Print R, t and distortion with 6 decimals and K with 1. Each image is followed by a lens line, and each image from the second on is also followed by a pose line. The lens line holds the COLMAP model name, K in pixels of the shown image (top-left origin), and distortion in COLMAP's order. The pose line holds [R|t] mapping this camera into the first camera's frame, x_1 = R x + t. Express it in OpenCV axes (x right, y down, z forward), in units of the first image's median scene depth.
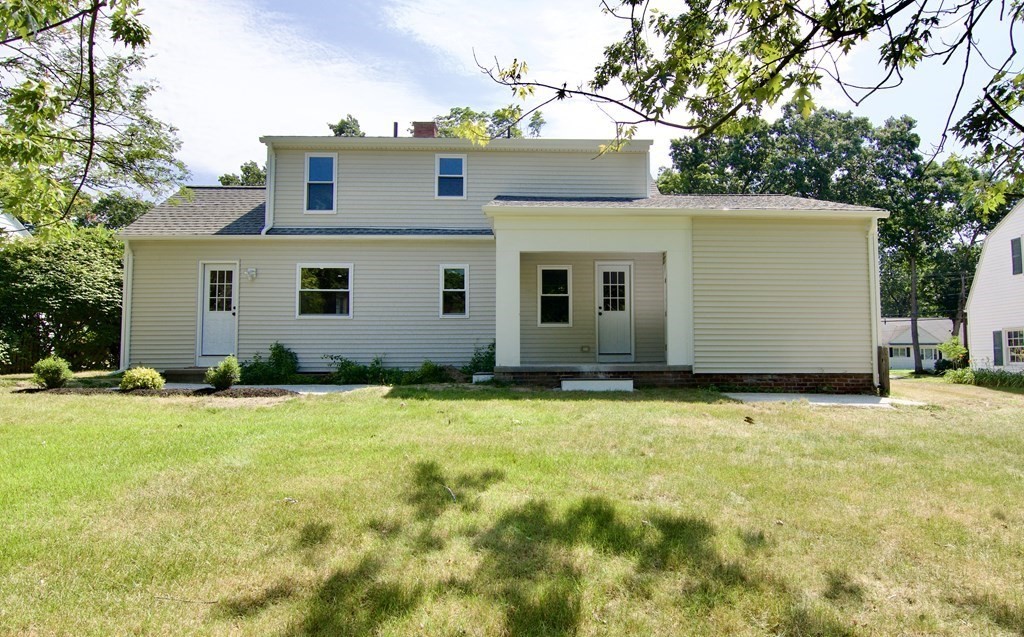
lens RADIAL K [[557.3, 0, 511.8], [0, 557.3, 322.2], [0, 0, 1]] dist [-0.001468, 0.000169]
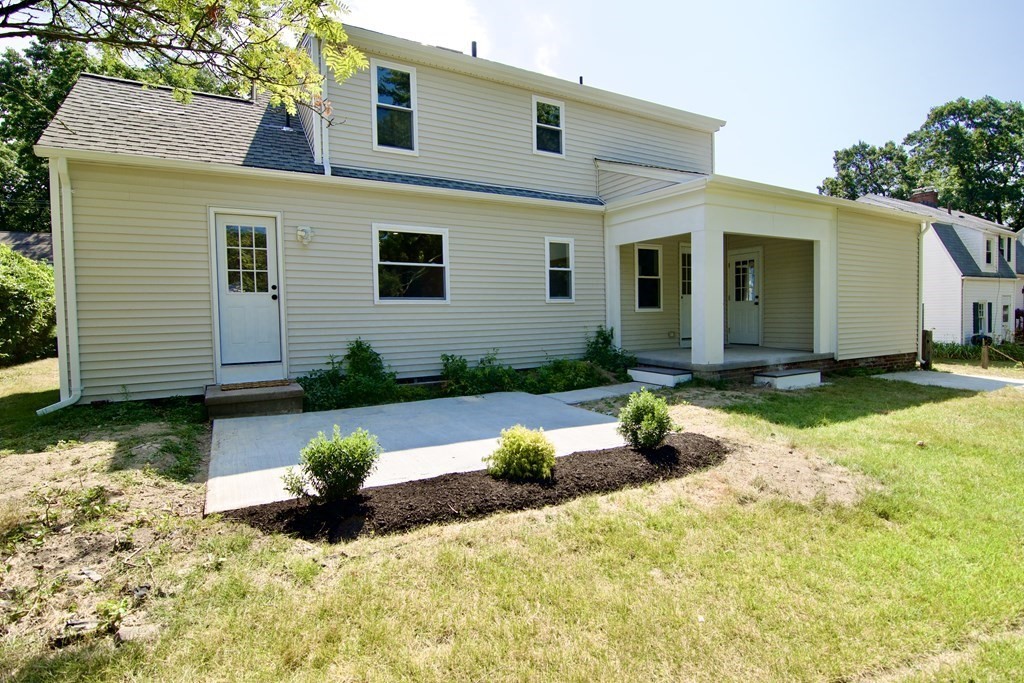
lens RADIAL K [[508.1, 0, 512.2], [0, 508.1, 335.5], [0, 0, 1]] dist [-0.005598, -0.000488]
pose [[0.888739, -0.030287, 0.457412, -0.520229], [-0.013069, 0.995735, 0.091325, -0.027214], [-0.458228, -0.087142, 0.884553, 0.353521]]
